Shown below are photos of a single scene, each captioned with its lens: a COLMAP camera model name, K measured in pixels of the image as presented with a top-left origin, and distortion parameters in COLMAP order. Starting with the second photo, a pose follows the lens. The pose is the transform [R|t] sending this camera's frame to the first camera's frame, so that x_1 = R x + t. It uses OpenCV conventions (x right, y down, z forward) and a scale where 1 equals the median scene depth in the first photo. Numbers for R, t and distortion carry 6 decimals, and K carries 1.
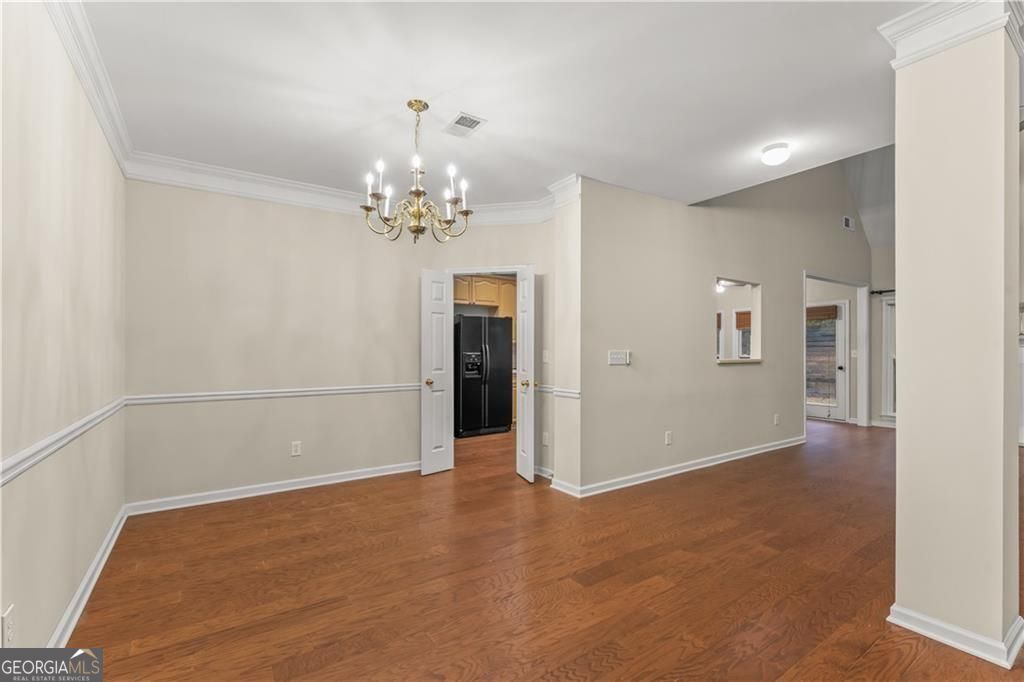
lens RADIAL K [[447.4, 0, 508.9], [0, 447.4, 346.7], [0, 0, 1]] dist [-0.000617, -0.000037]
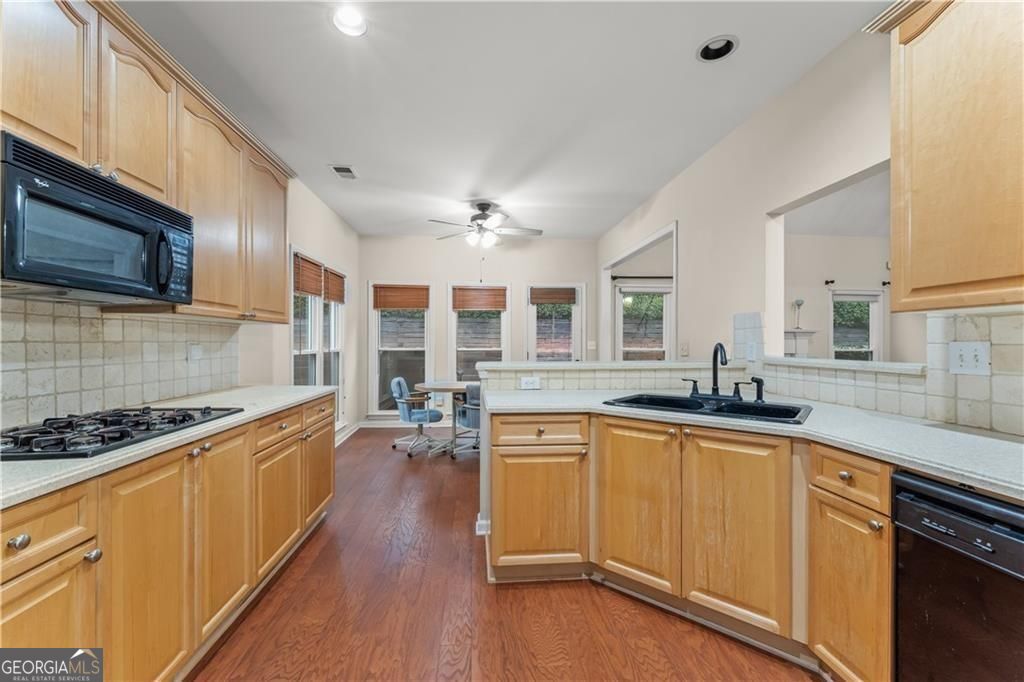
lens RADIAL K [[411.4, 0, 507.3], [0, 411.4, 342.4], [0, 0, 1]] dist [0.004789, -0.001406]
pose [[0.501916, 0.000708, 0.864916, -0.008855], [-0.008599, 0.999954, 0.004172, 0.009721], [-0.864873, -0.009532, 0.501899, 0.879649]]
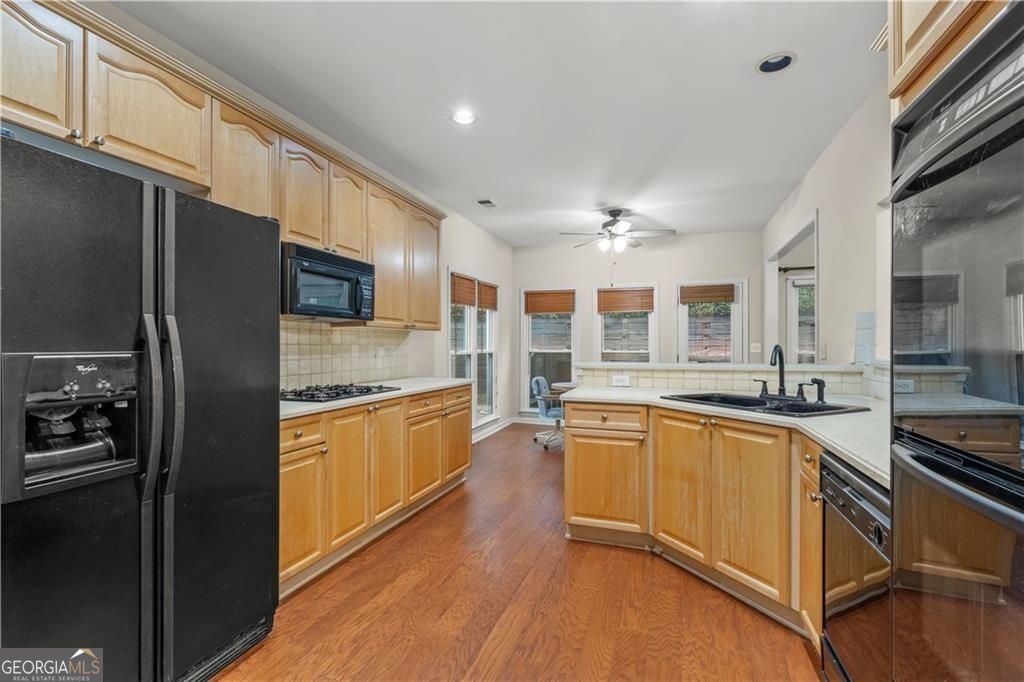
lens RADIAL K [[460.4, 0, 506.9], [0, 460.4, 342.2], [0, 0, 1]] dist [0.001090, 0.000202]
pose [[0.815605, 0.003753, 0.578597, -0.044834], [-0.005455, 0.999984, 0.001203, 0.008802], [-0.578583, -0.004137, 0.815613, 0.714336]]
